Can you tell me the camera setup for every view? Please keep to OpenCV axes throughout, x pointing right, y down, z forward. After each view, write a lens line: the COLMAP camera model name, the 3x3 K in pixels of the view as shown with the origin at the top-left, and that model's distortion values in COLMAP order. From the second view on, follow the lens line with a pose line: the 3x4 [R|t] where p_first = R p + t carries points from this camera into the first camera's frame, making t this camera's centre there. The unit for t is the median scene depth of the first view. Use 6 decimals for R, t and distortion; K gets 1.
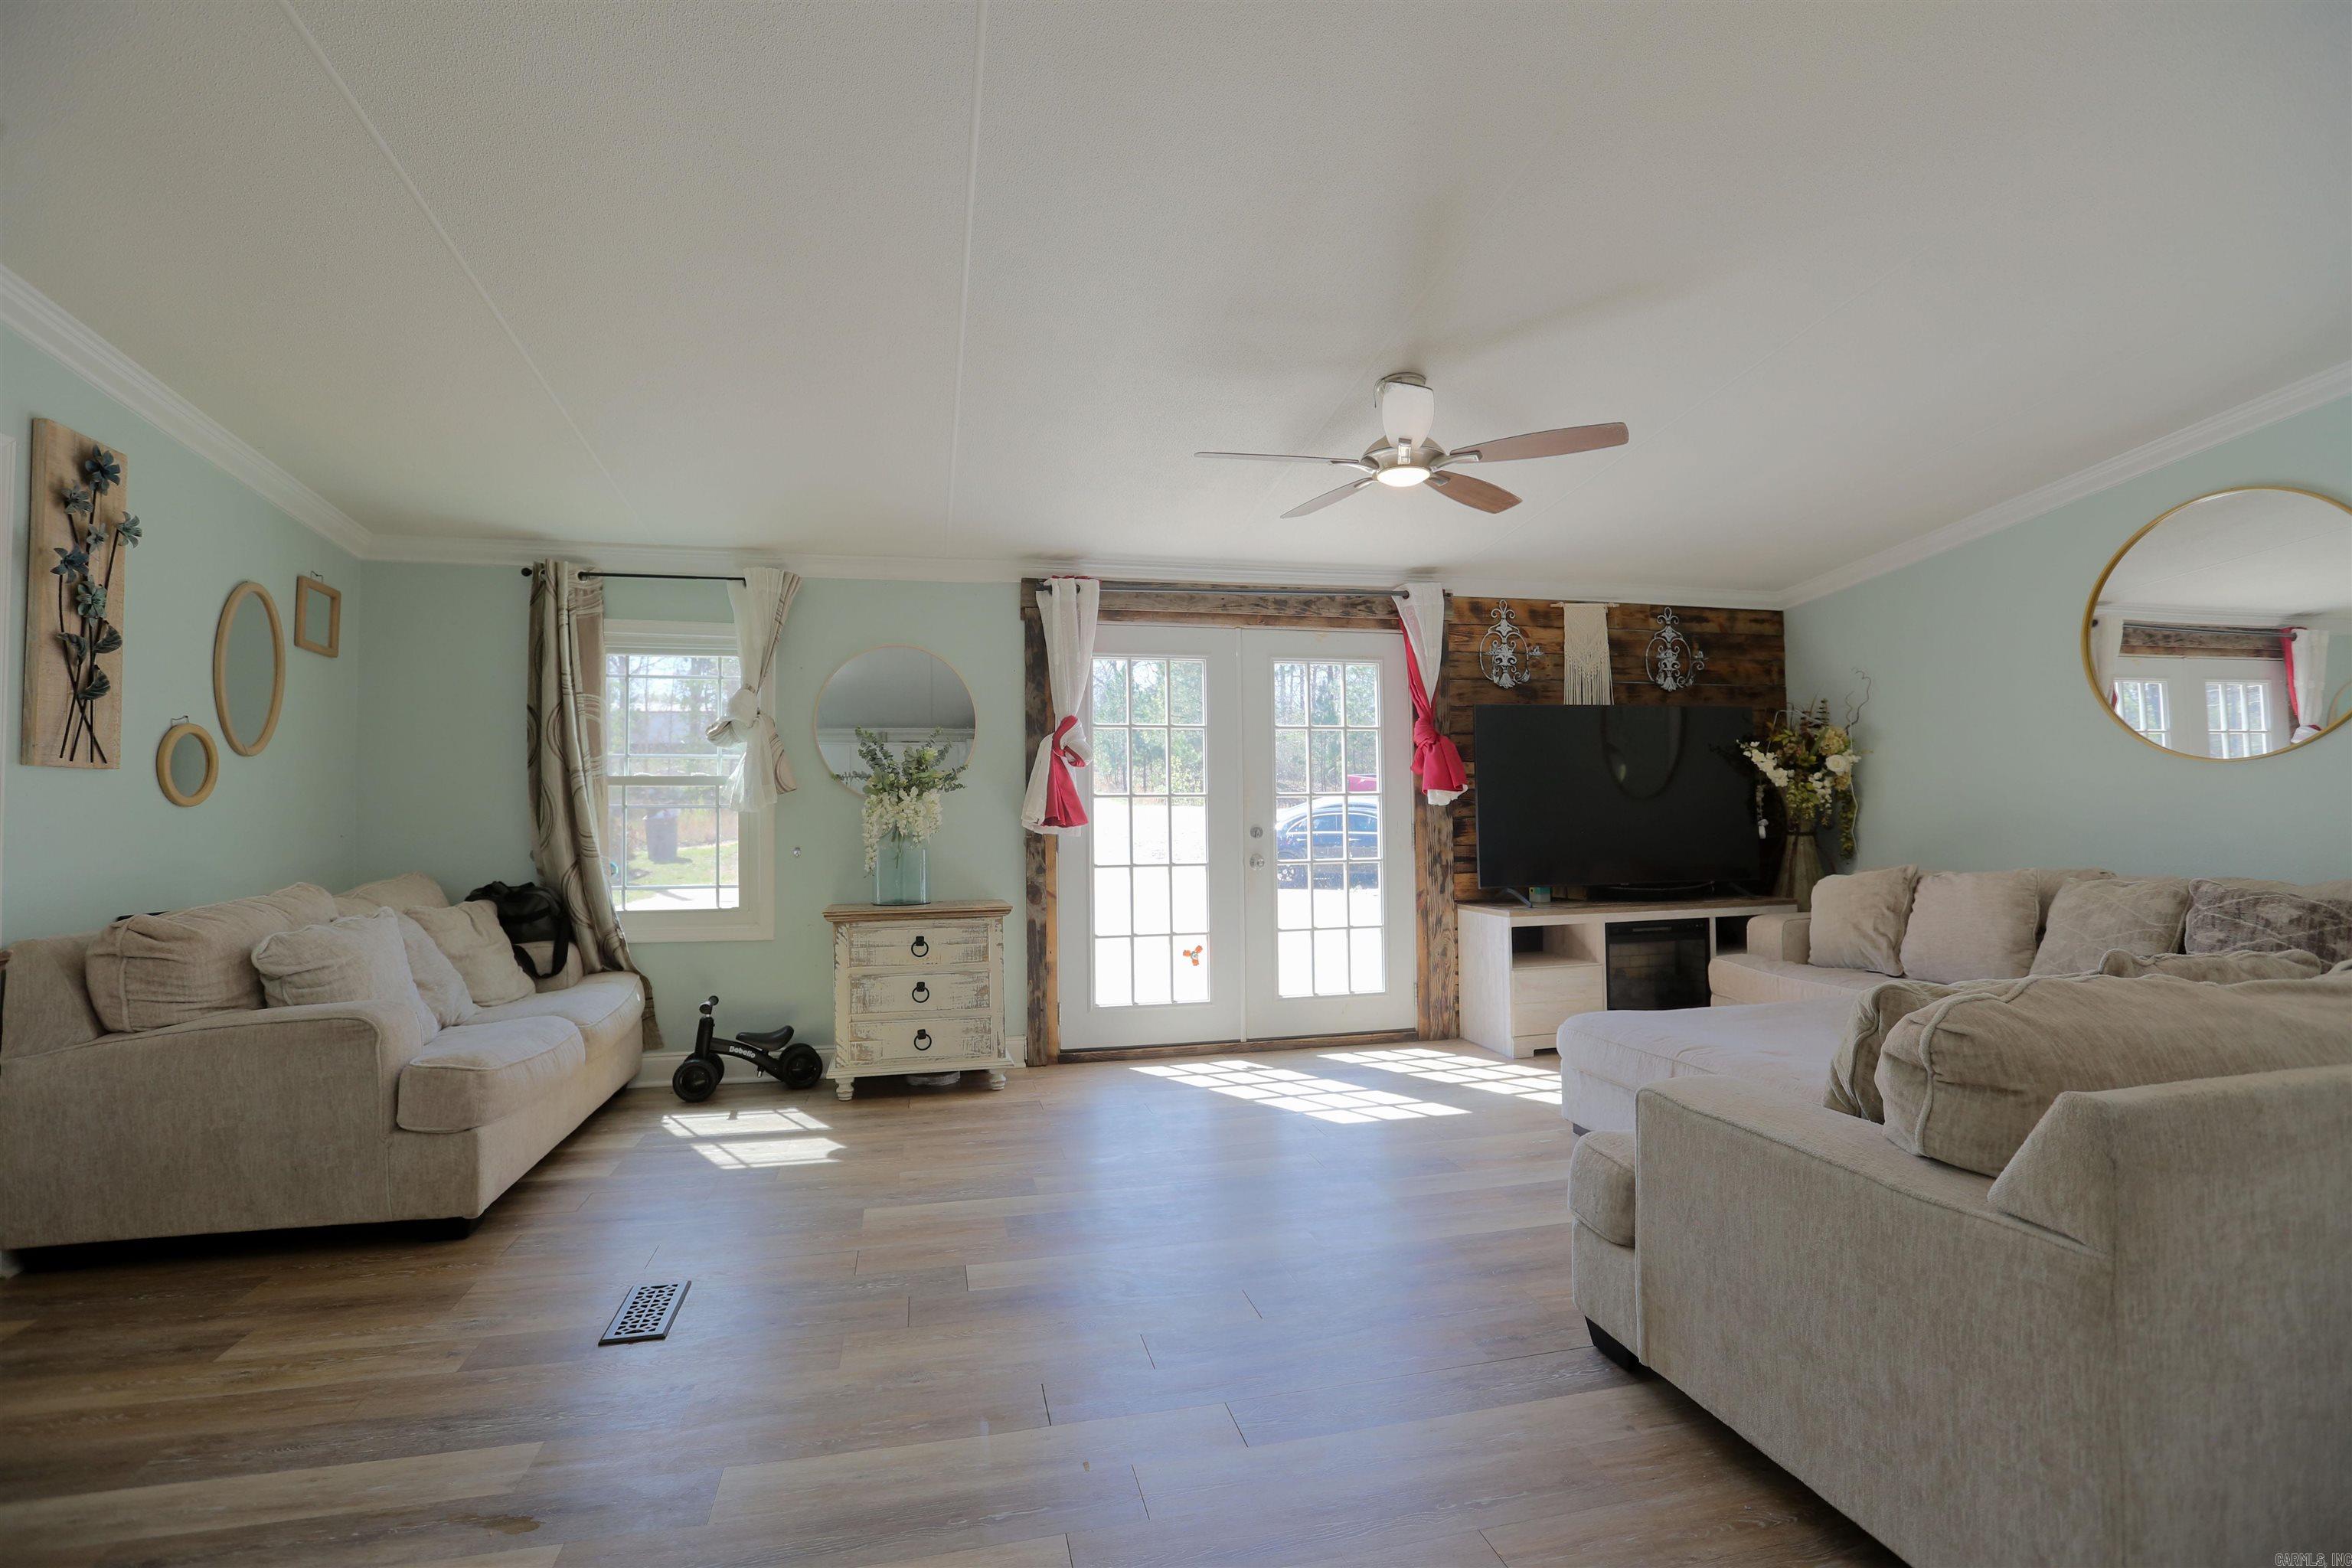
lens RADIAL K [[1071.0, 0, 1168.9], [0, 1071.0, 775.4], [0, 0, 1]] dist [-0.054462, 0.018898]
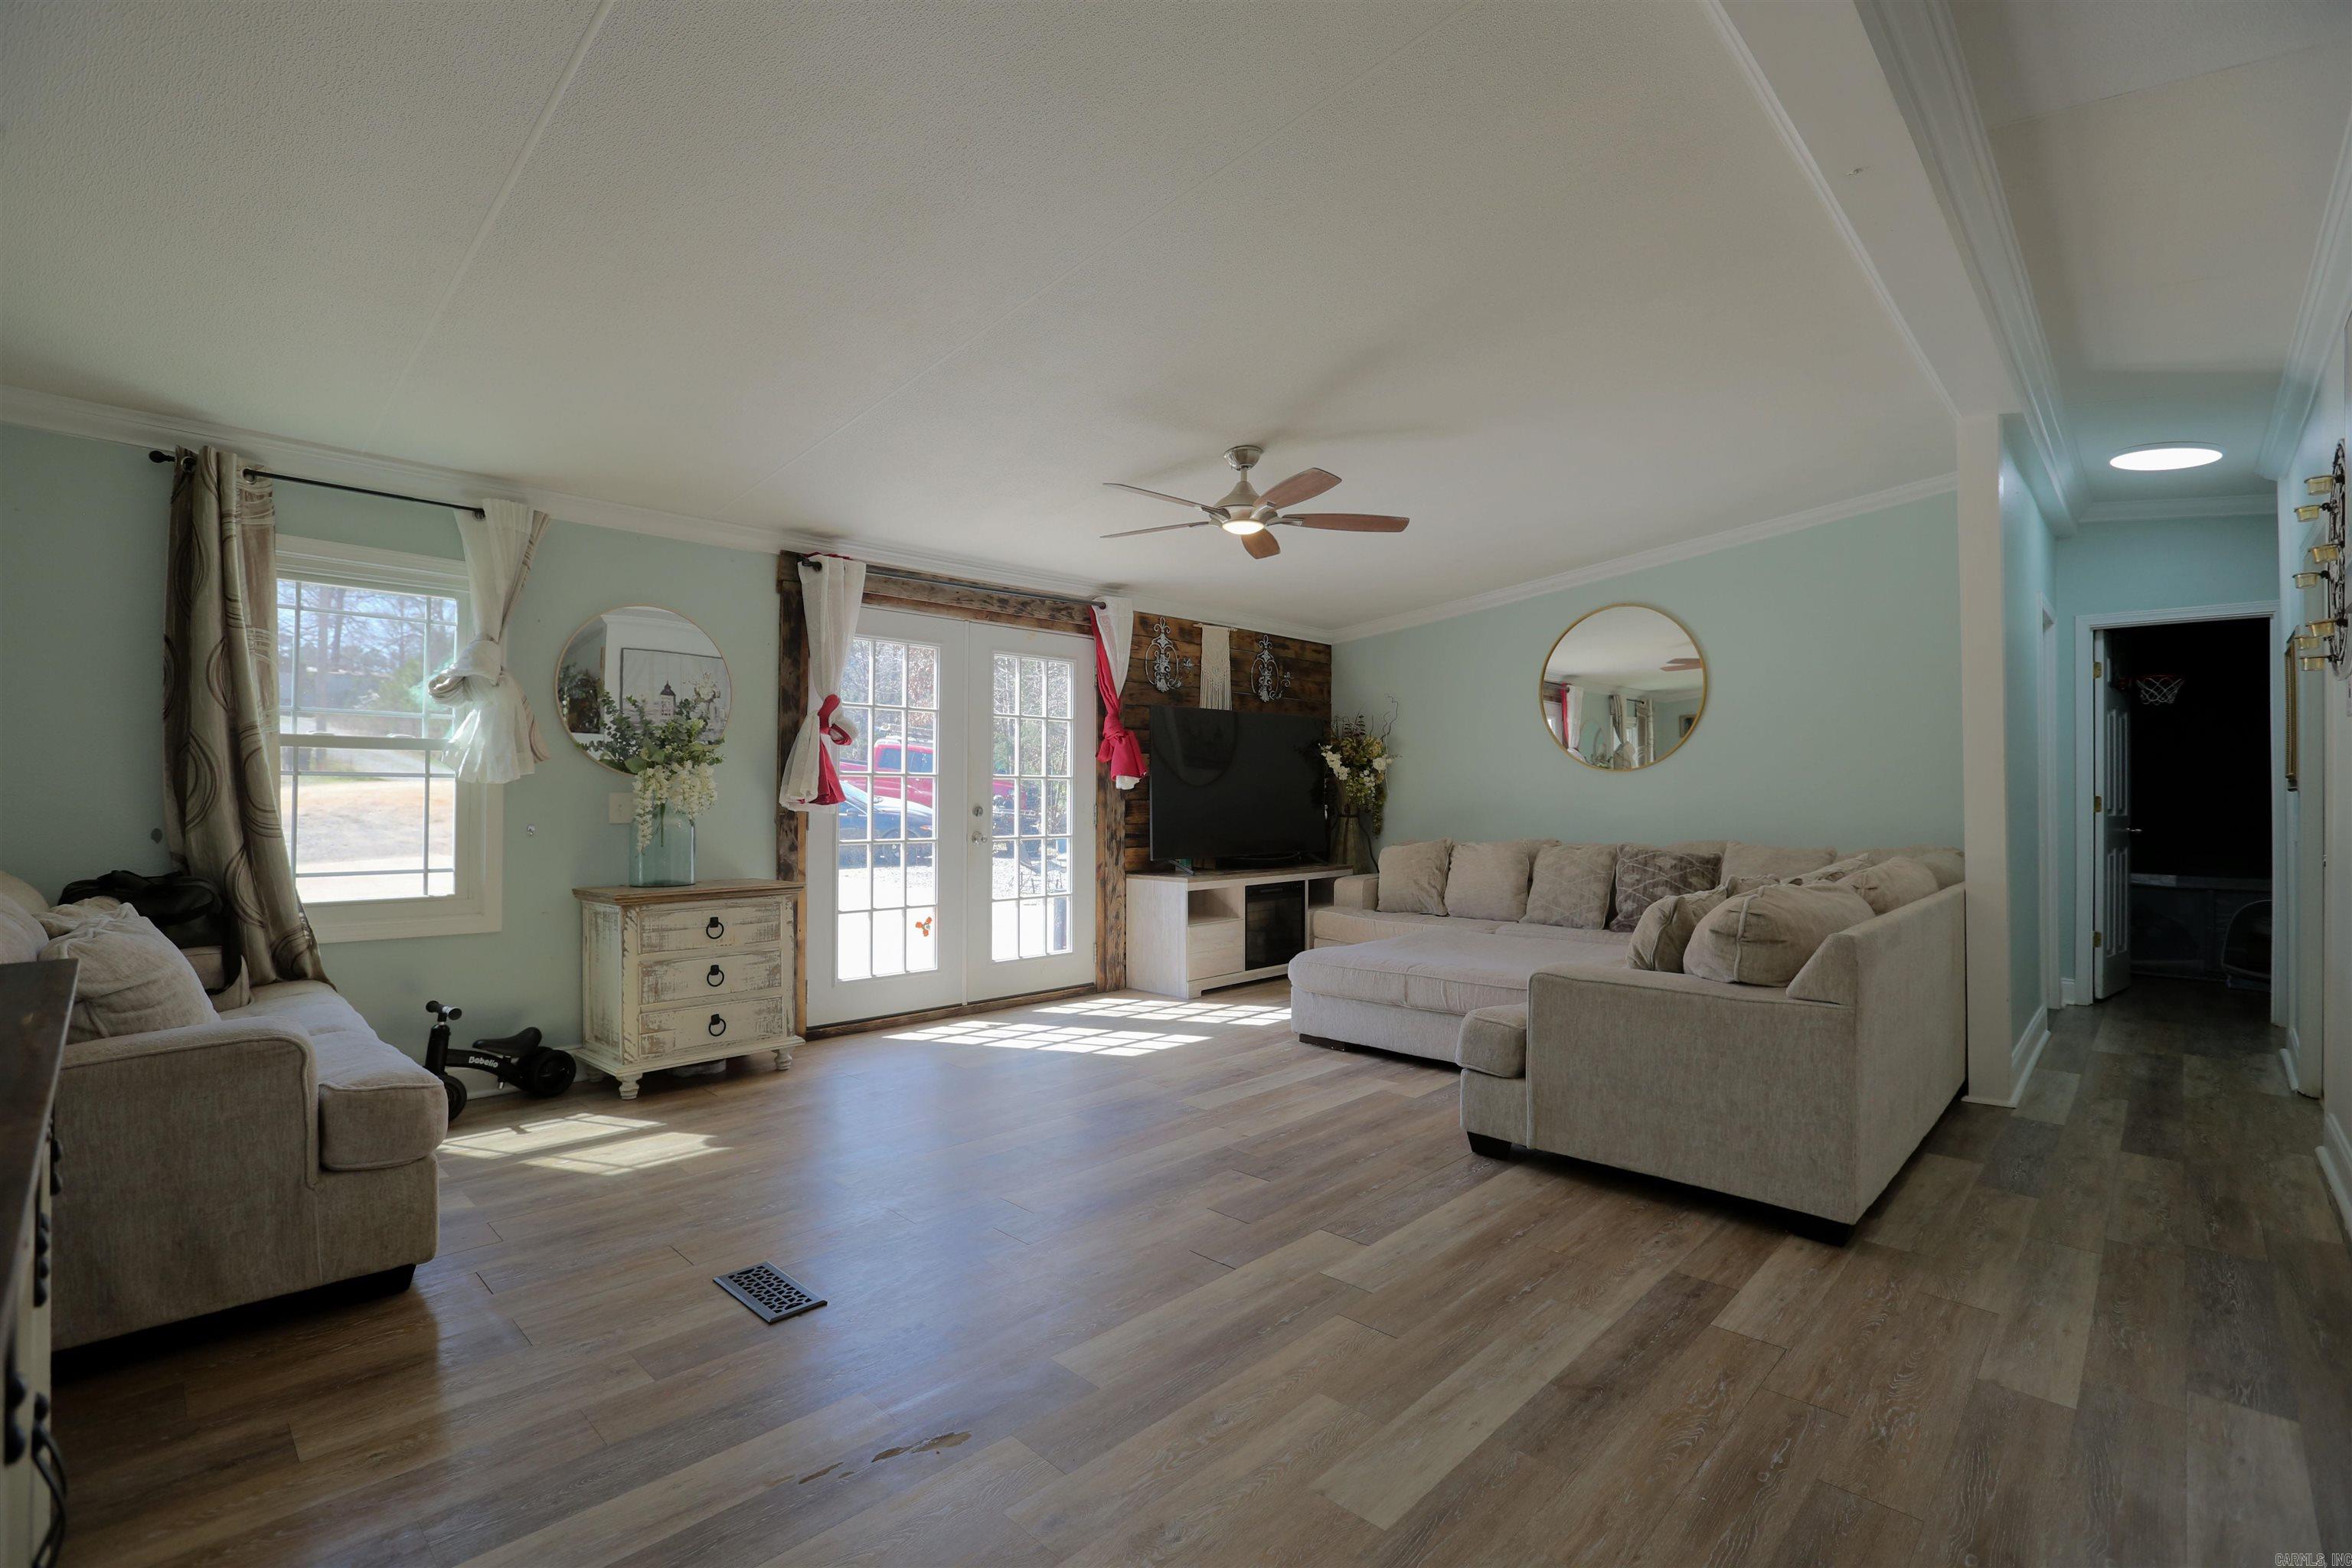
lens RADIAL K [[1071.0, 0, 1168.9], [0, 1071.0, 776.8], [0, 0, 1]] dist [-0.054462, 0.018898]
pose [[0.839036, 0.023661, 0.543561, -0.383698], [-0.033041, 0.999426, 0.007497, 0.004334], [-0.543072, -0.024250, 0.839336, -0.012429]]
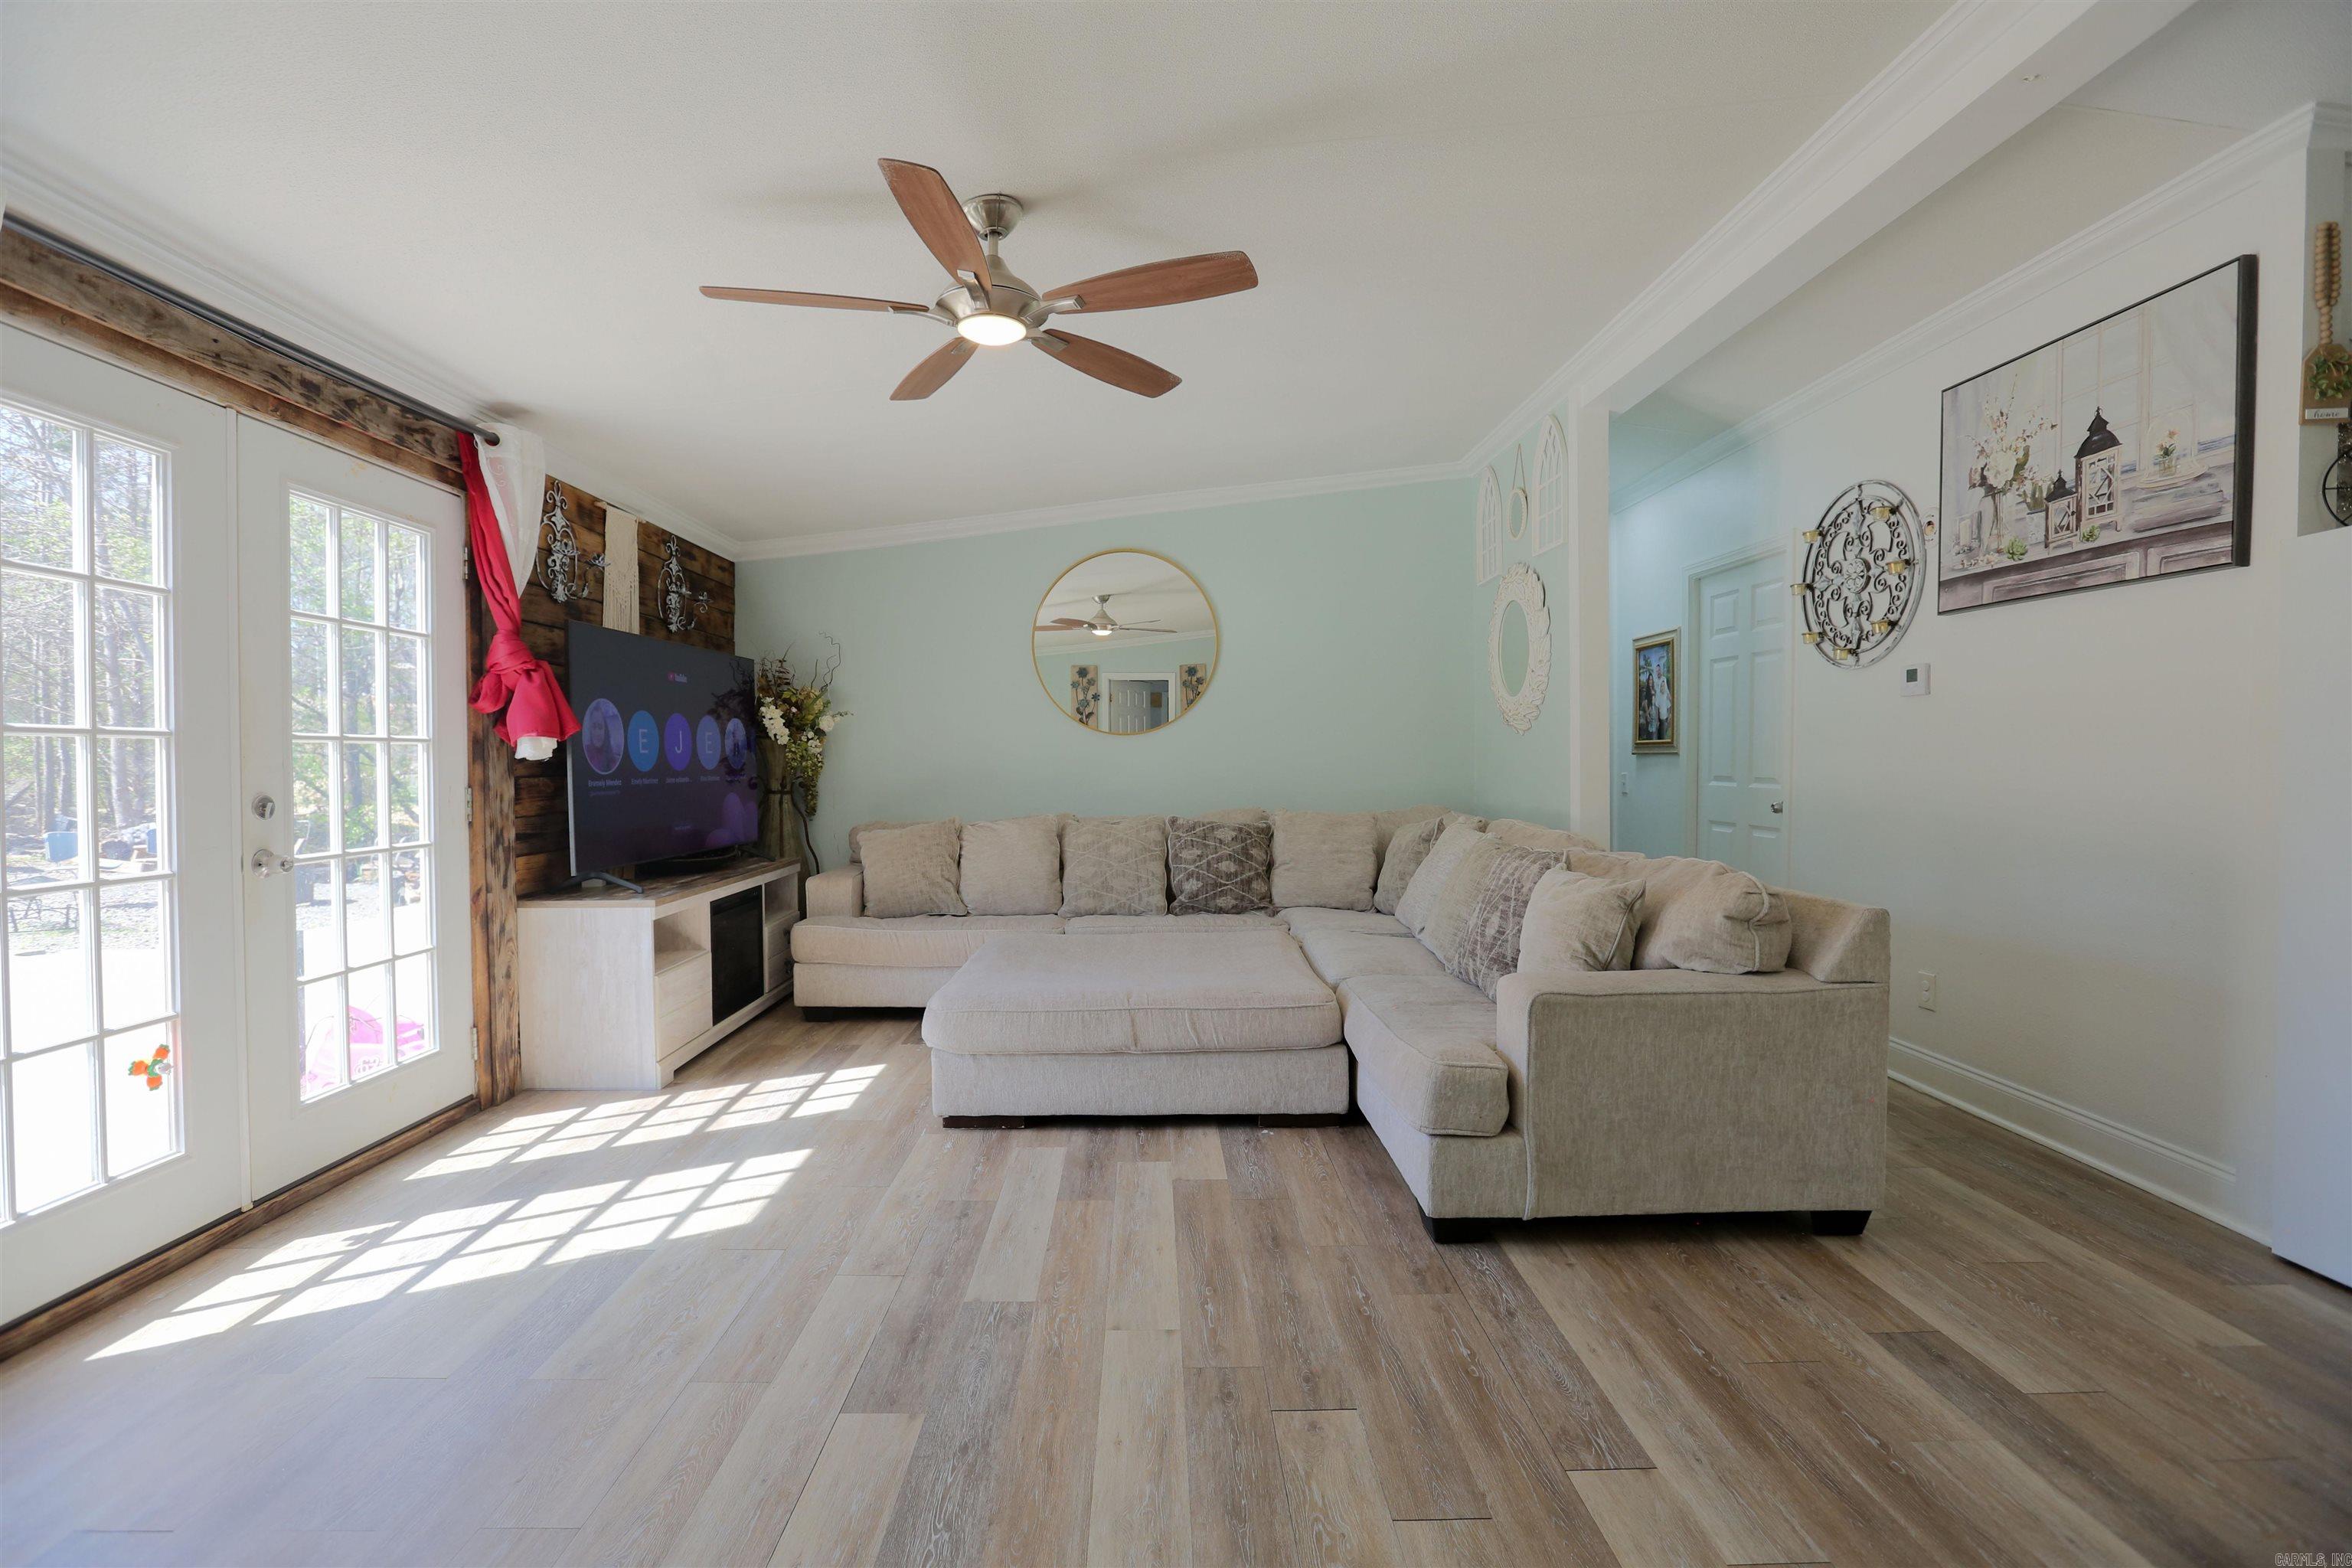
lens RADIAL K [[1071.0, 0, 1166.3], [0, 1071.0, 777.4], [0, 0, 1]] dist [-0.054462, 0.018898]
pose [[0.207707, -0.005907, 0.978173, -0.363680], [-0.031671, 0.999417, 0.012760, 0.019671], [-0.977678, -0.033630, 0.207399, 0.510693]]
